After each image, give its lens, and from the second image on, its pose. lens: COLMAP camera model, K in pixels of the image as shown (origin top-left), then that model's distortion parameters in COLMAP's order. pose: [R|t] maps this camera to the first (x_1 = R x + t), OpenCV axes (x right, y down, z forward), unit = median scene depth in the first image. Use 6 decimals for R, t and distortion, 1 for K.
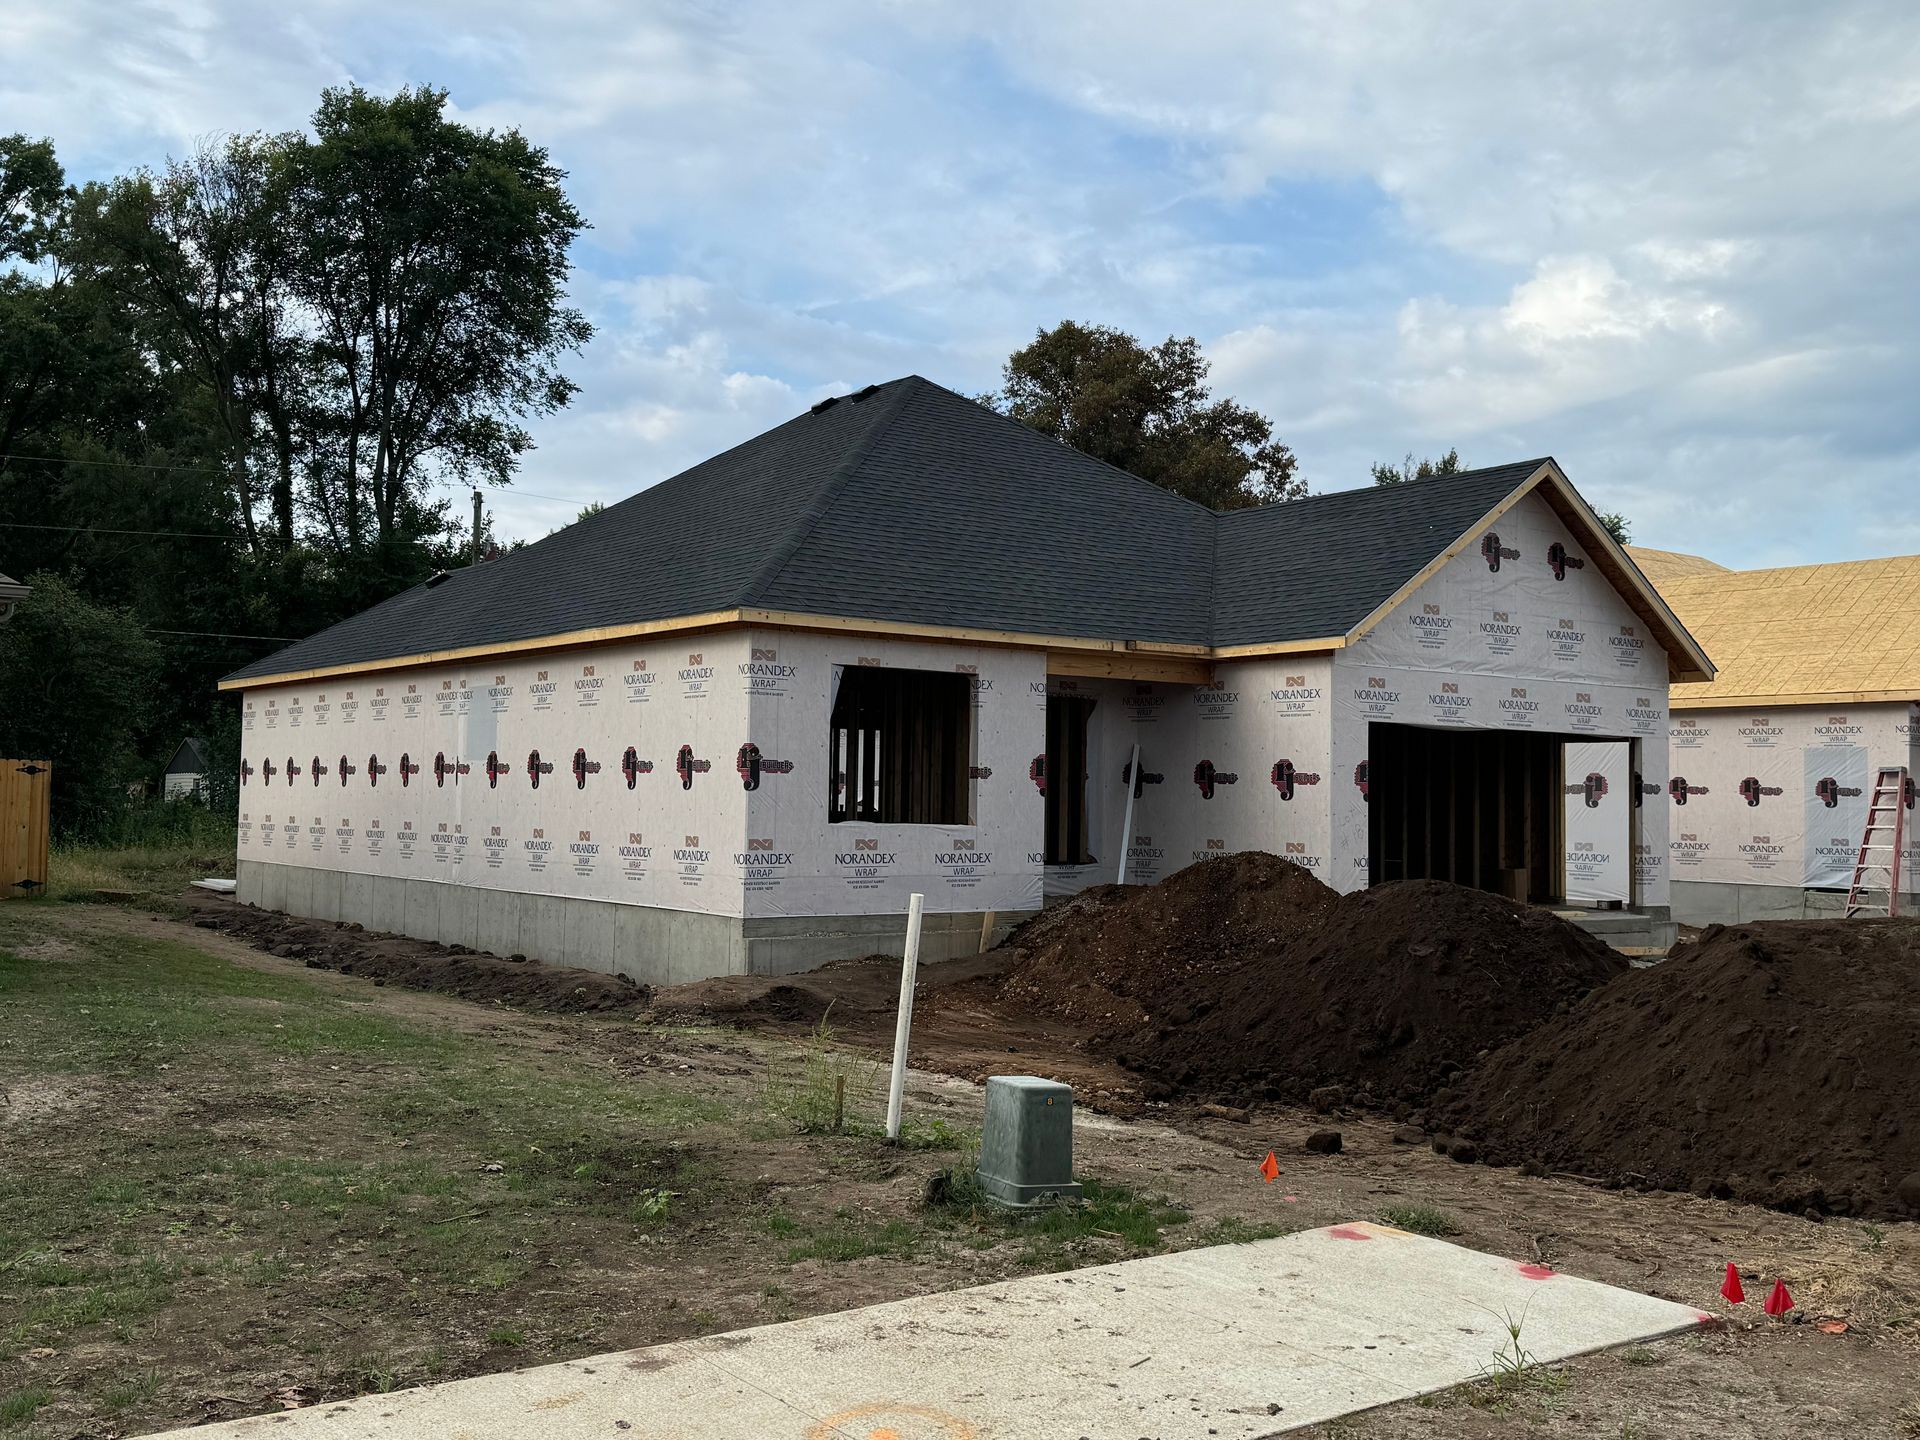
lens RADIAL K [[1809.7, 0, 960.0], [0, 1809.7, 720.0], [0, 0, 1]] dist [0.184210, -0.401287]
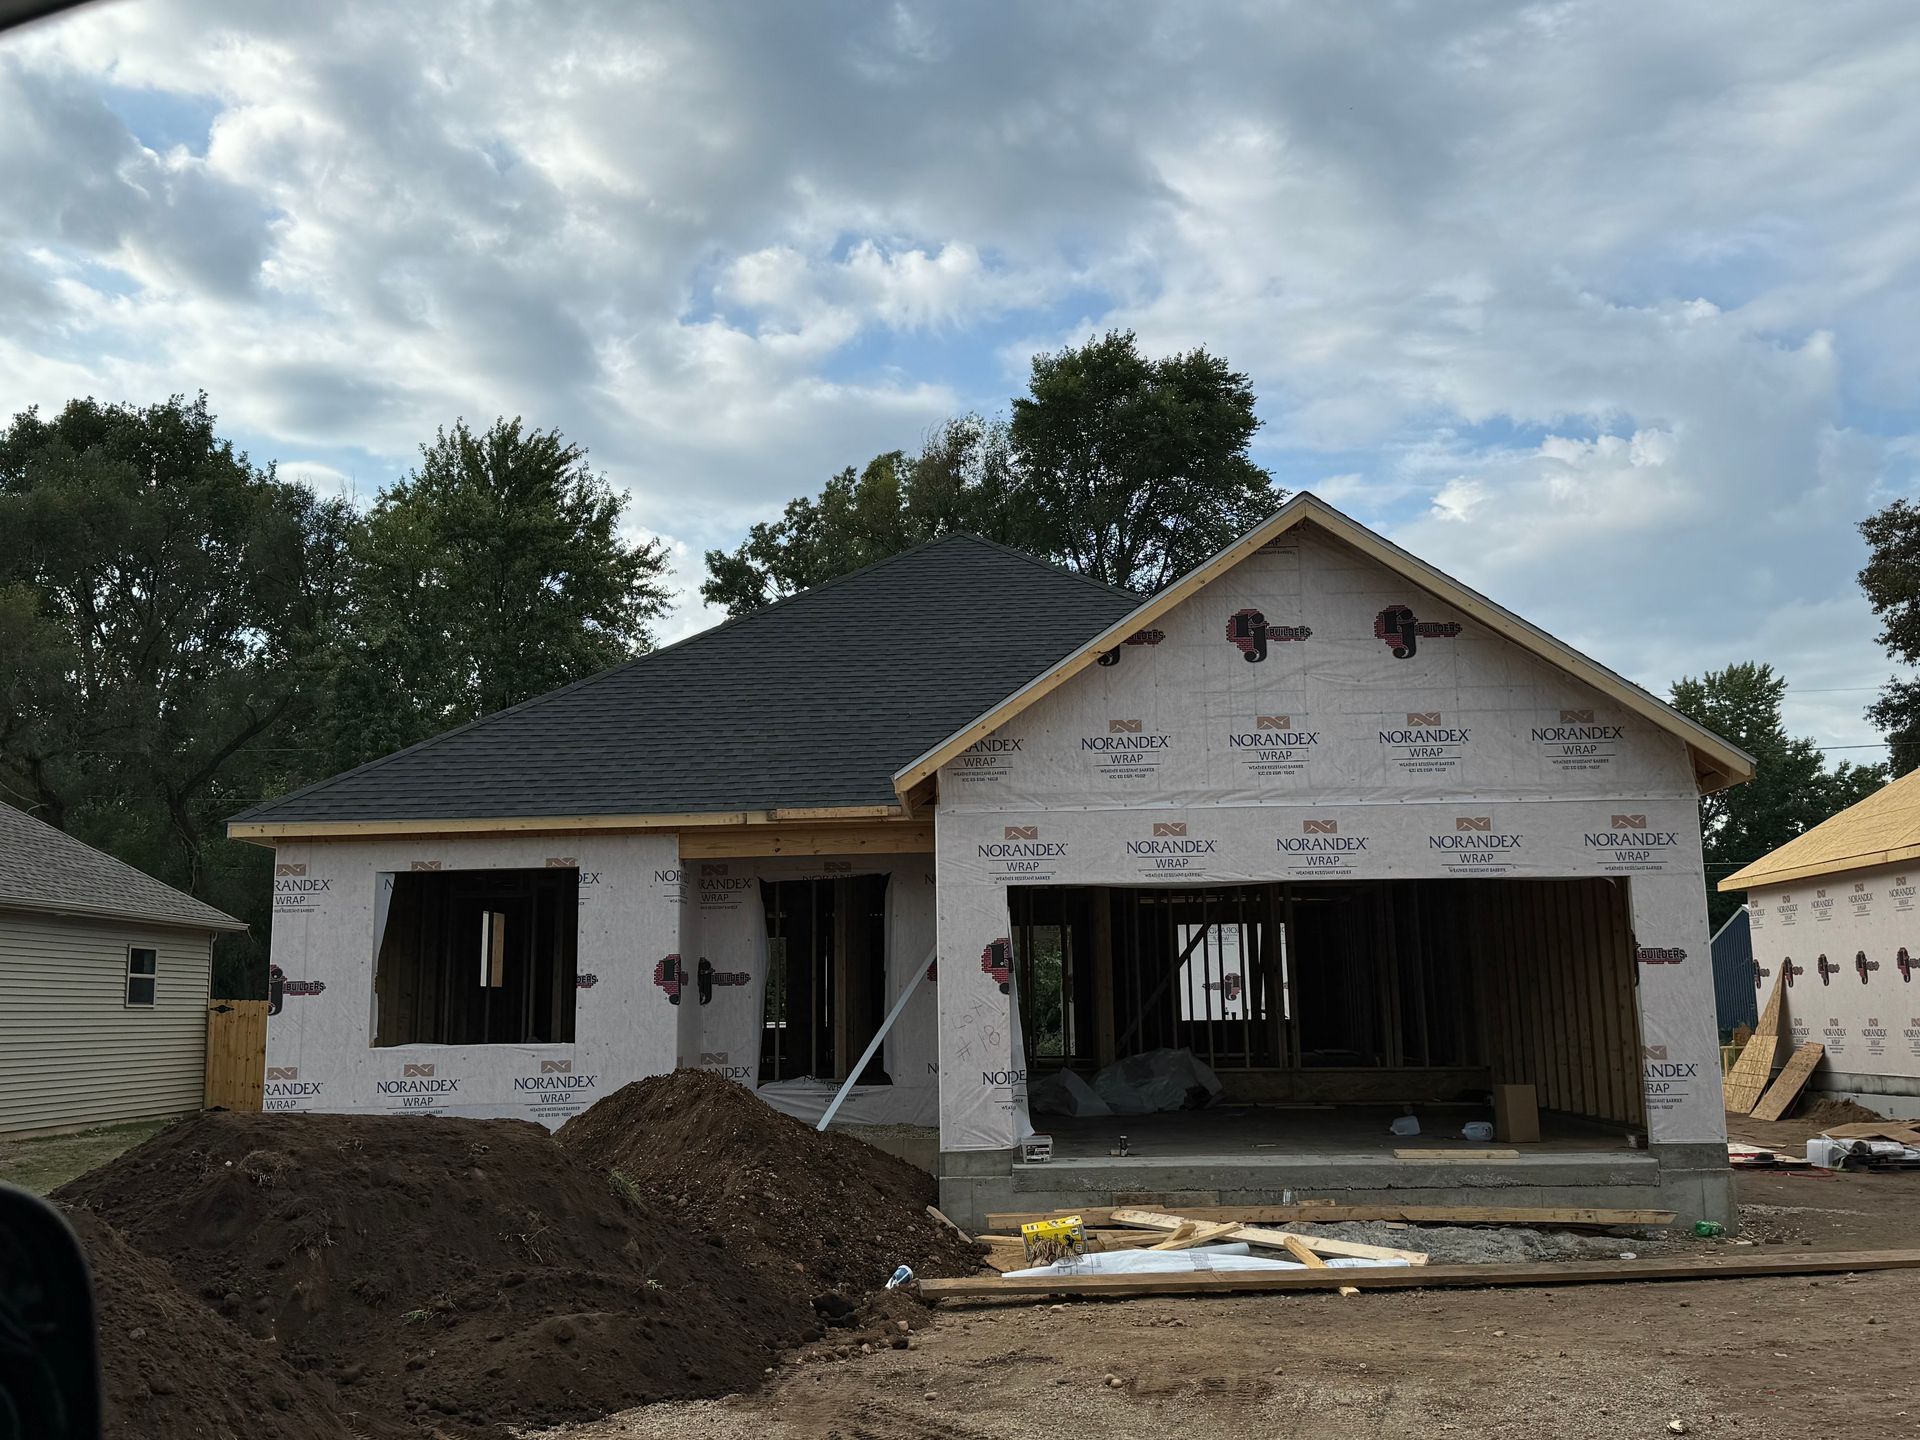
lens RADIAL K [[1809.7, 0, 960.0], [0, 1809.7, 720.0], [0, 0, 1]] dist [0.184210, -0.401287]
pose [[0.792577, -0.129123, -0.595944, 0.642985], [0.060150, 0.989112, -0.134313, 0.031602], [0.606798, 0.070607, 0.791714, 0.379847]]
